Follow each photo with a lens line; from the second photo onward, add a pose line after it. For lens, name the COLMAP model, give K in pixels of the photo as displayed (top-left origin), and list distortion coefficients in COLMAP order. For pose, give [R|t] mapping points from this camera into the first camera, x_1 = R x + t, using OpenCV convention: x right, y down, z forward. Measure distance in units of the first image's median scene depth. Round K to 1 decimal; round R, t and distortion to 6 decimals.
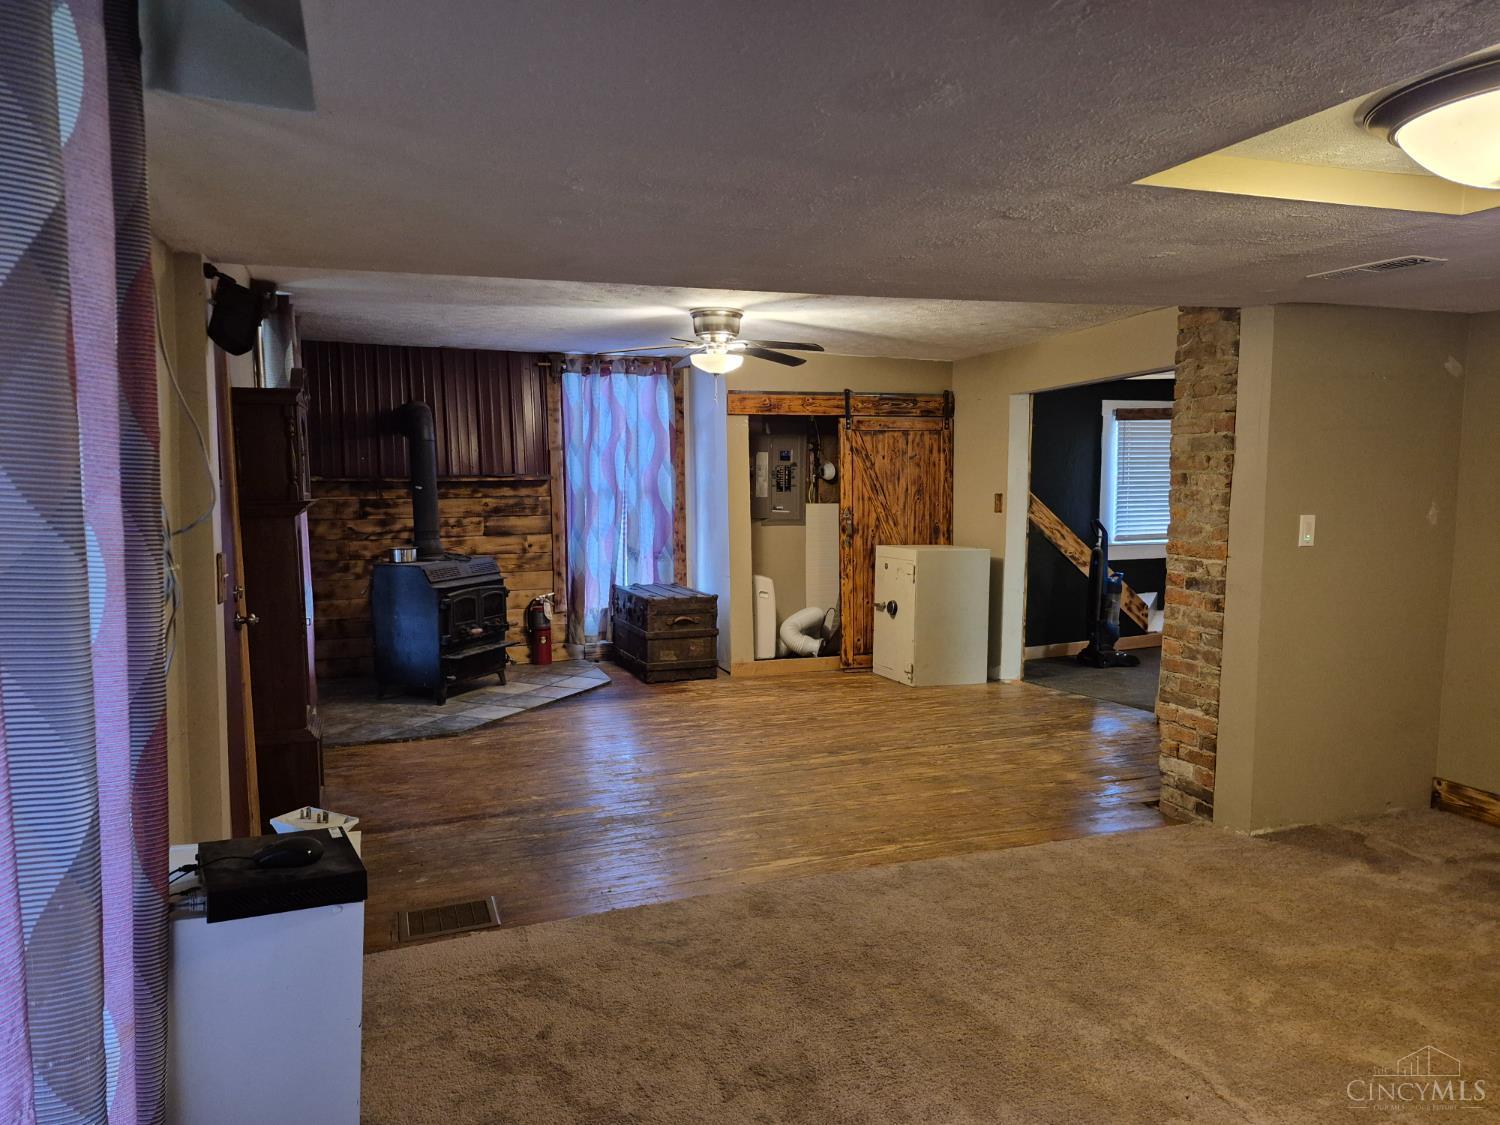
lens RADIAL K [[1037.6, 0, 740.0], [0, 1037.6, 554.9], [0, 0, 1]] dist [0.114503, -0.123453]
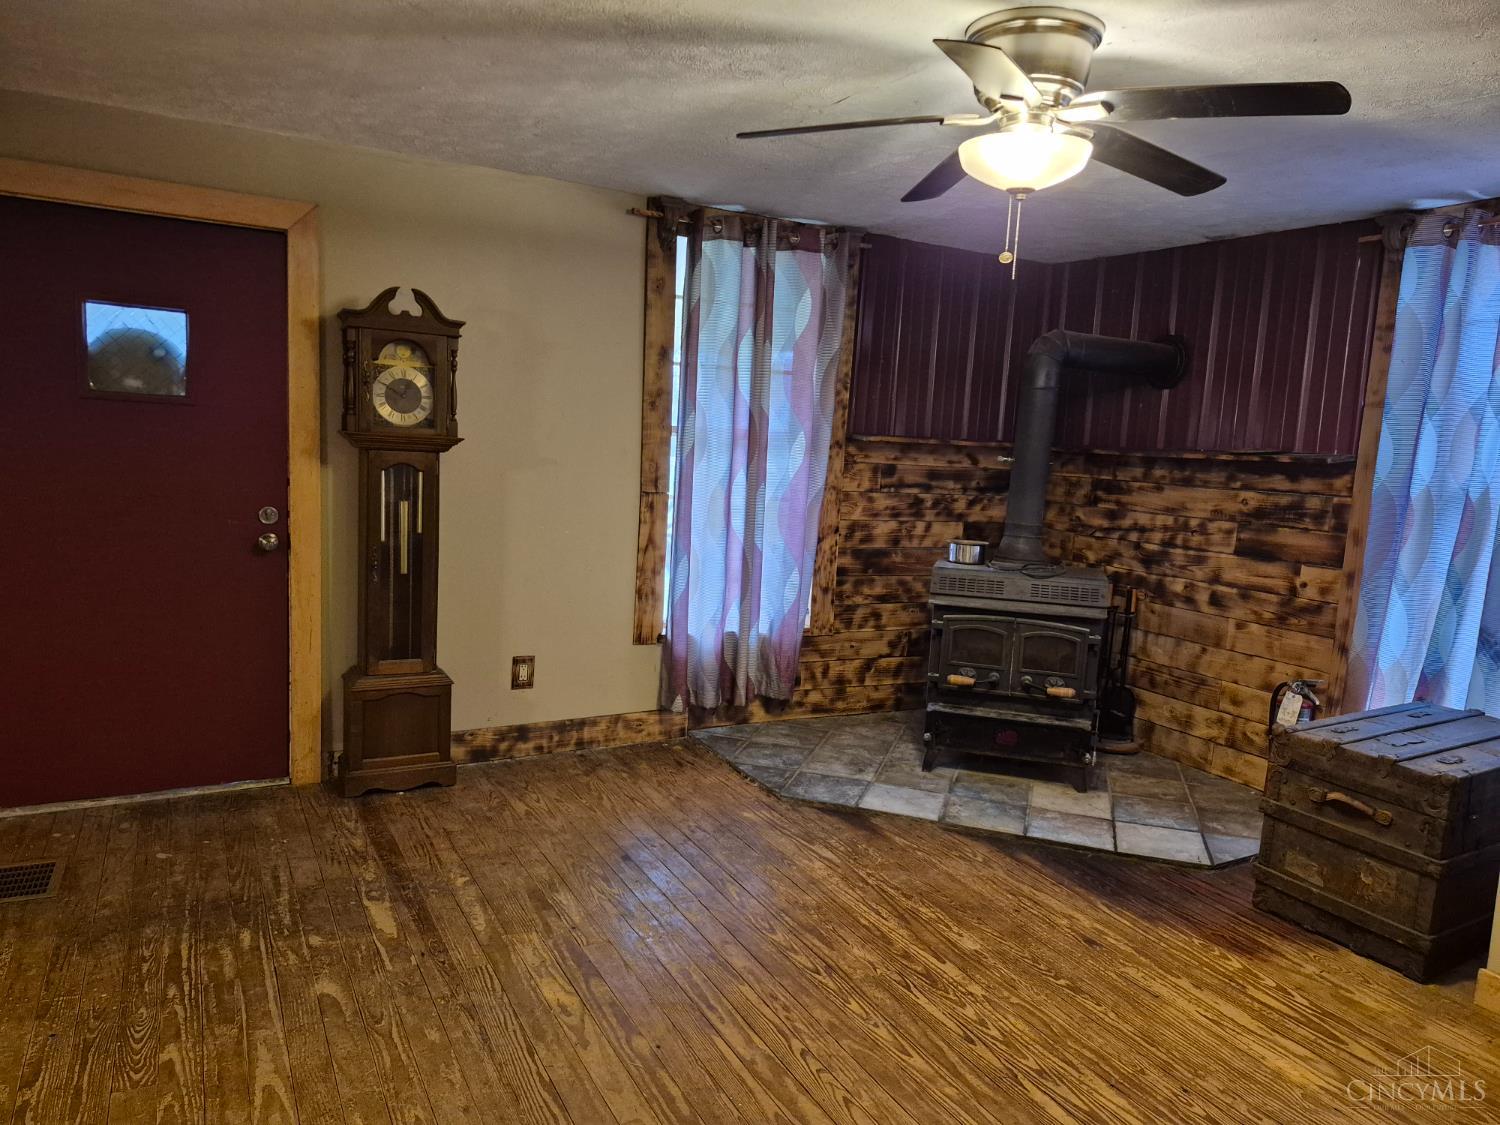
lens RADIAL K [[1037.6, 0, 740.0], [0, 1037.6, 554.9], [0, 0, 1]] dist [0.114503, -0.123453]
pose [[0.137933, 0.131039, -0.981735, 0.377906], [-0.123144, 0.985787, 0.114278, -0.065304], [0.982756, 0.105132, 0.152109, 0.804223]]
